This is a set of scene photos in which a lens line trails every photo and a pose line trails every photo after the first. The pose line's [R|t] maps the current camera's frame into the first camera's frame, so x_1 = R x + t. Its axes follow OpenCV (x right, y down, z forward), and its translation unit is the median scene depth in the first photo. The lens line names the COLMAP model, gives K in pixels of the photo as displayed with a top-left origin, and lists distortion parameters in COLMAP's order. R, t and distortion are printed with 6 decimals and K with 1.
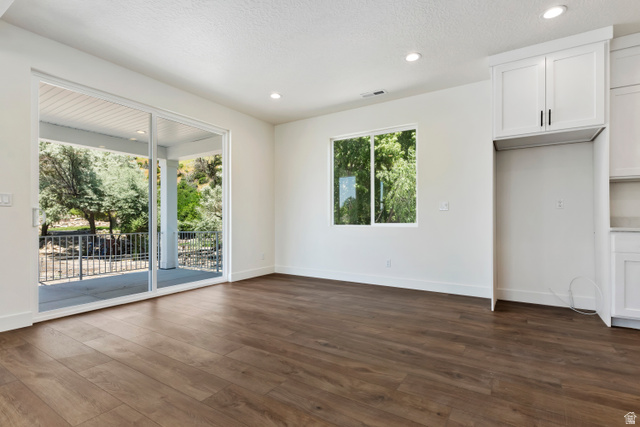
lens RADIAL K [[307.7, 0, 317.7], [0, 307.7, 220.5], [0, 0, 1]] dist [0.001733, 0.000376]
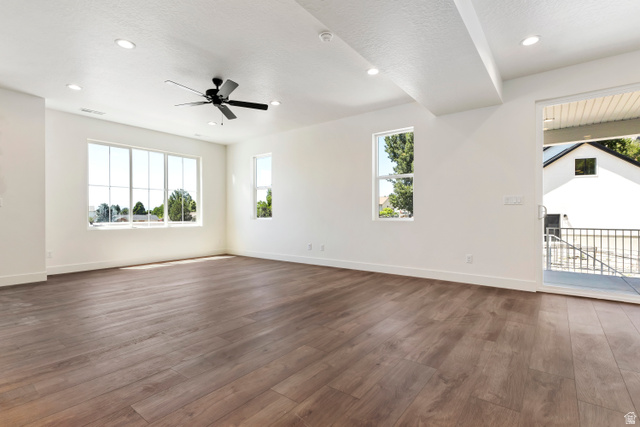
lens RADIAL K [[307.7, 0, 318.6], [0, 307.7, 213.2], [0, 0, 1]] dist [0.001733, 0.000376]
pose [[-0.086449, -0.007782, -0.996226, 0.446331], [0.003587, 0.999961, -0.008123, 0.001803], [0.996250, -0.004276, -0.086417, 0.158193]]
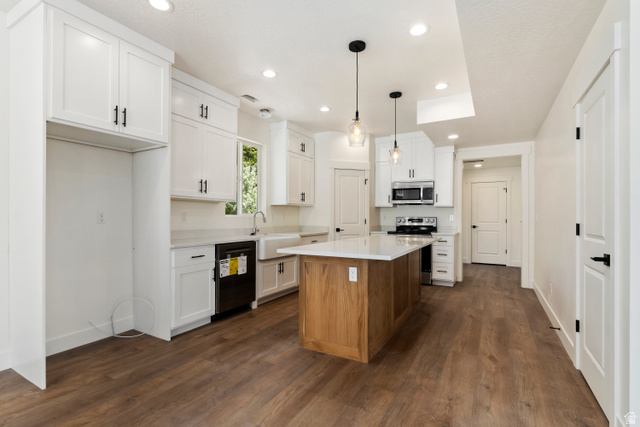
lens RADIAL K [[307.7, 0, 328.0], [0, 307.7, 213.3], [0, 0, 1]] dist [0.001733, 0.000376]
pose [[-0.069253, 0.003742, 0.997592, -0.114570], [-0.010487, 0.999935, -0.004479, -0.077123], [-0.997544, -0.010772, -0.069209, 0.500355]]
